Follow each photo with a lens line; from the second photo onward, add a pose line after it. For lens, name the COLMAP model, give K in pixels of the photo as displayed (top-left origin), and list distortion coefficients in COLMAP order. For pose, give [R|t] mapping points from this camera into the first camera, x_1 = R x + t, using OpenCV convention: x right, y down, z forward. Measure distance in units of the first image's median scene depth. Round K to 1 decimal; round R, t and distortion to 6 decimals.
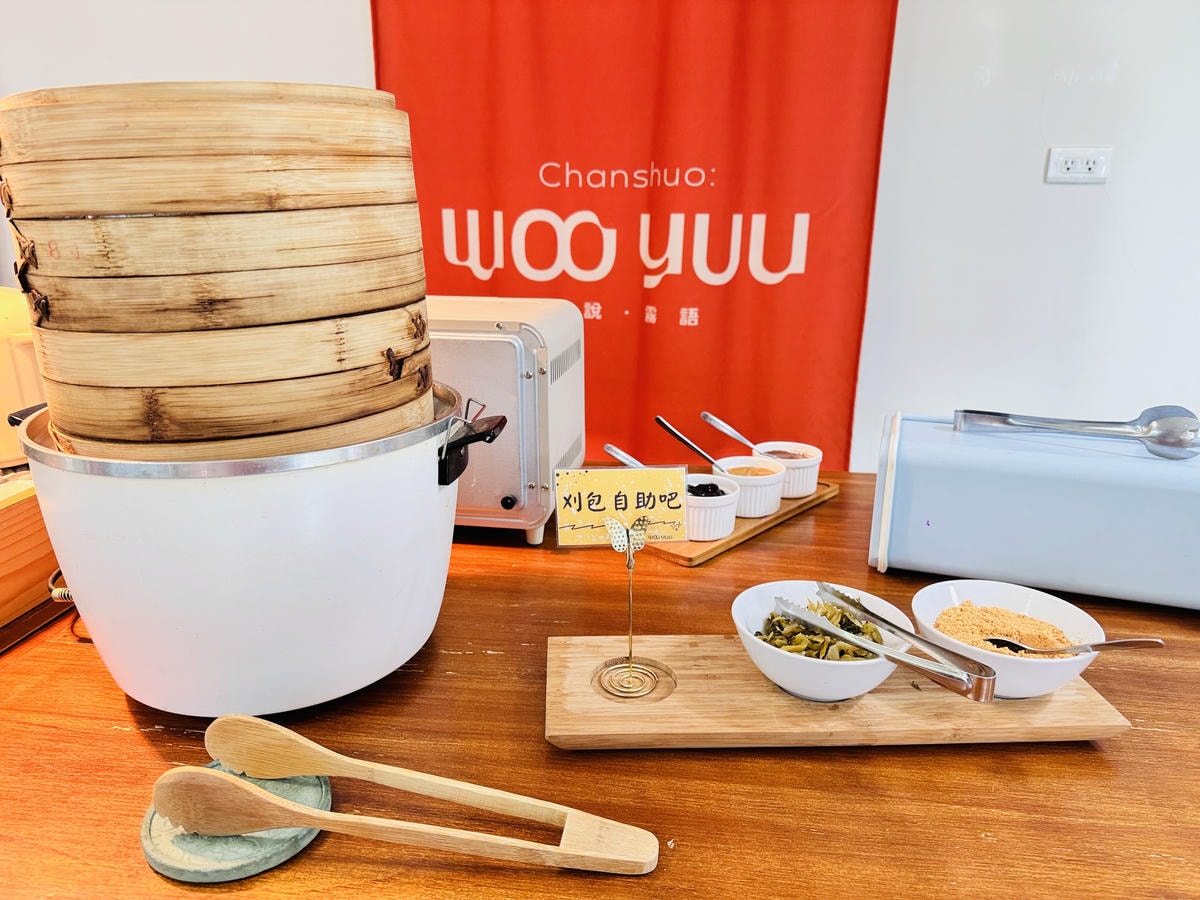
lens RADIAL K [[886.8, 0, 600.0], [0, 886.8, 450.0], [0, 0, 1]] dist [0.113193, -0.227309]
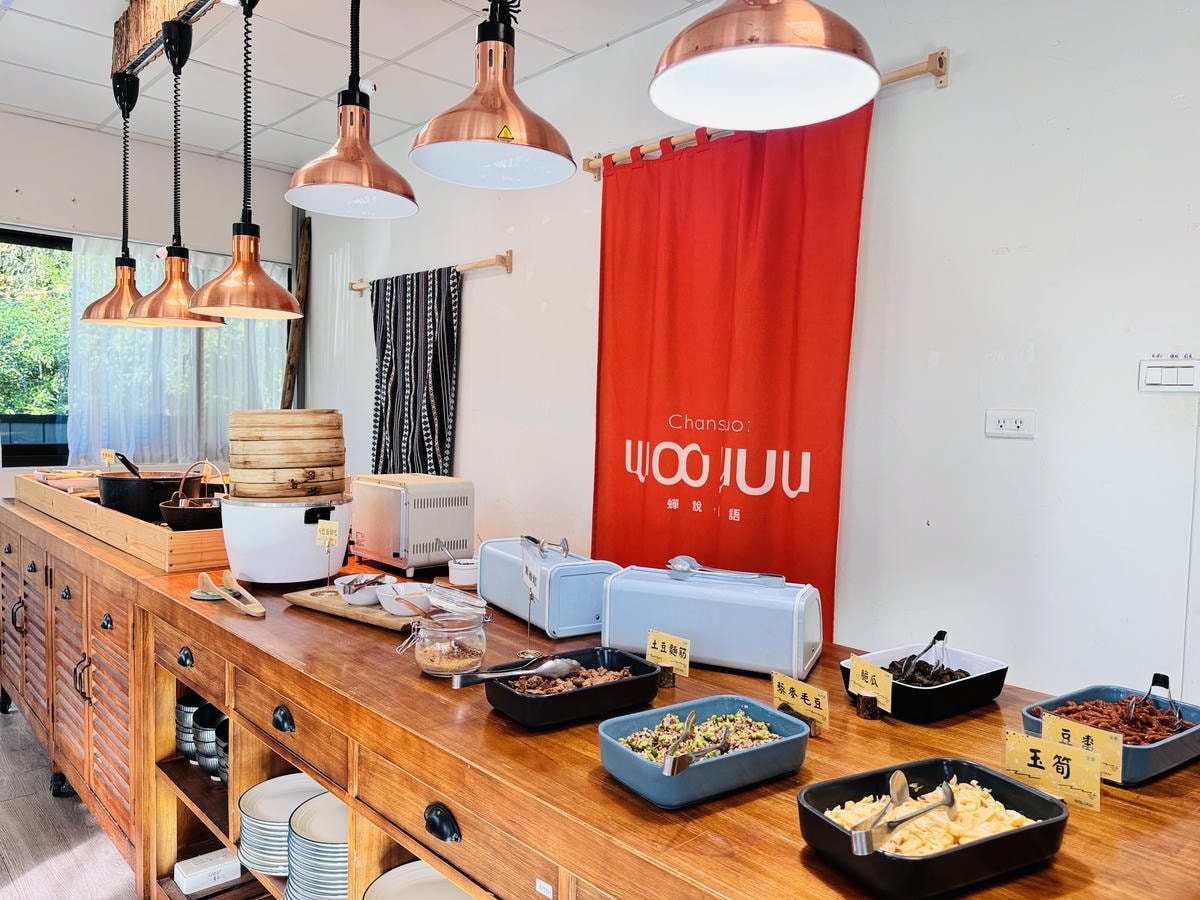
lens RADIAL K [[886.8, 0, 600.0], [0, 886.8, 450.0], [0, 0, 1]] dist [0.113193, -0.227309]
pose [[0.777302, 0.043039, -0.627654, 0.849127], [-0.192068, 0.966262, -0.171603, 0.042424], [0.599093, 0.253940, 0.759343, -0.281463]]
